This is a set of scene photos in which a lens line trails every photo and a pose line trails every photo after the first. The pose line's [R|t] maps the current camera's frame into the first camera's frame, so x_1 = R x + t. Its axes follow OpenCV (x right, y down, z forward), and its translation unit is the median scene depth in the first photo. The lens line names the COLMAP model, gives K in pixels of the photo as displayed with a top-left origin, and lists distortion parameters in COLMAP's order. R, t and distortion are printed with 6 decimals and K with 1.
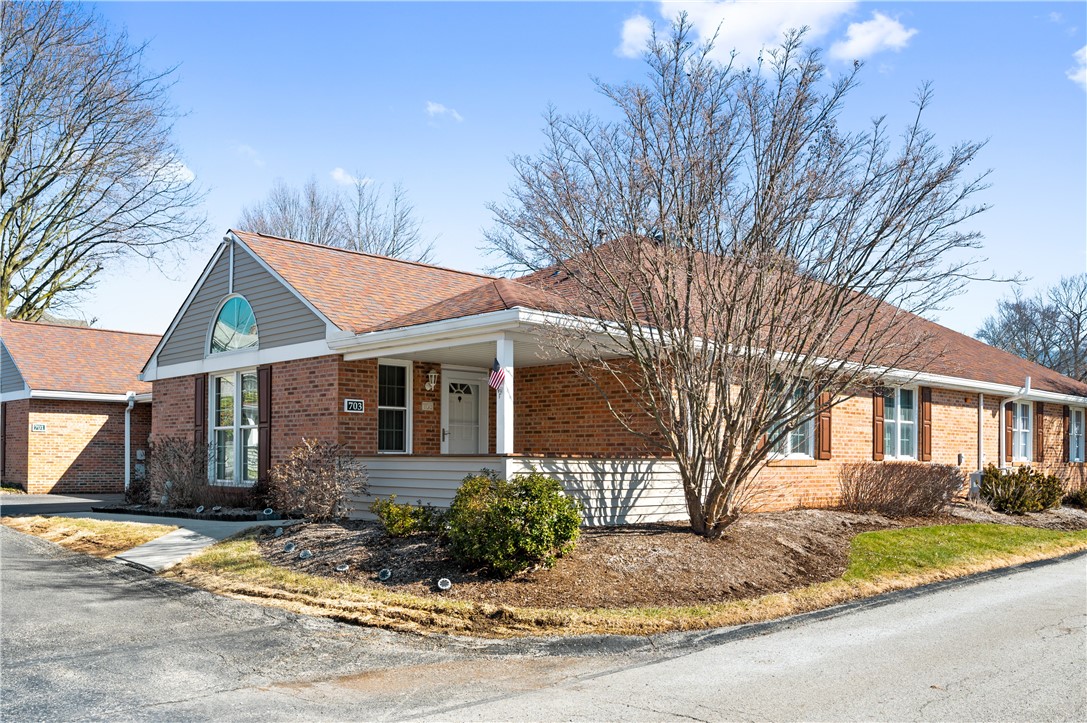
lens RADIAL K [[914.9, 0, 543.8], [0, 914.9, 363.5], [0, 0, 1]] dist [-0.007086, 0.001272]
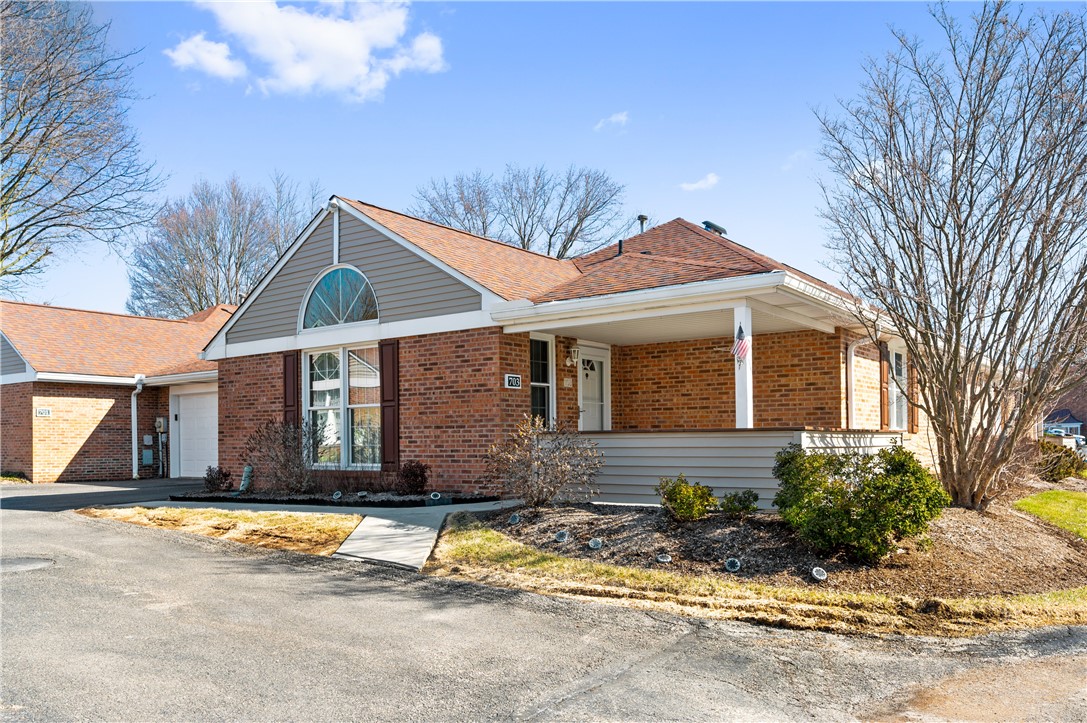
lens RADIAL K [[819.8, 0, 542.9], [0, 819.8, 366.5], [0, 0, 1]] dist [-0.000859, -0.006265]
pose [[0.988972, -0.000597, 0.148101, -0.283531], [-0.001398, 0.999910, 0.013366, 0.018417], [-0.148095, -0.013425, 0.988882, 0.152509]]
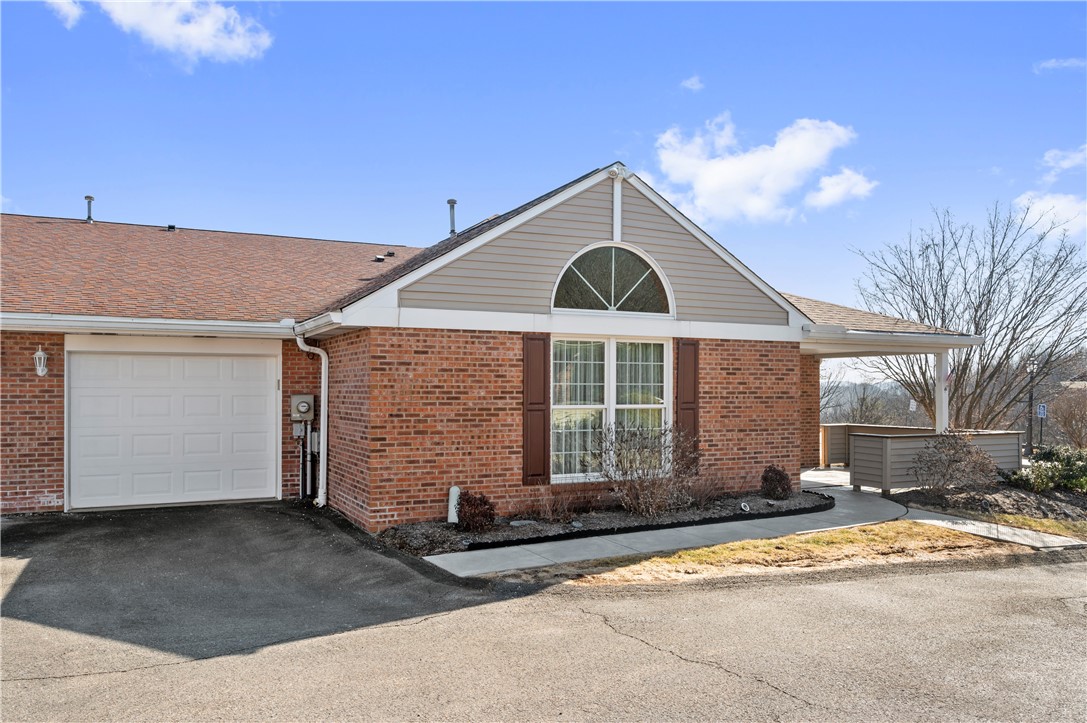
lens RADIAL K [[819.8, 0, 544.1], [0, 819.8, 365.0], [0, 0, 1]] dist [-0.000859, -0.006265]
pose [[0.322359, 0.056229, 0.944946, -1.143869], [-0.080315, 0.996259, -0.031884, 0.066259], [-0.943204, -0.065616, 0.325669, 0.902114]]
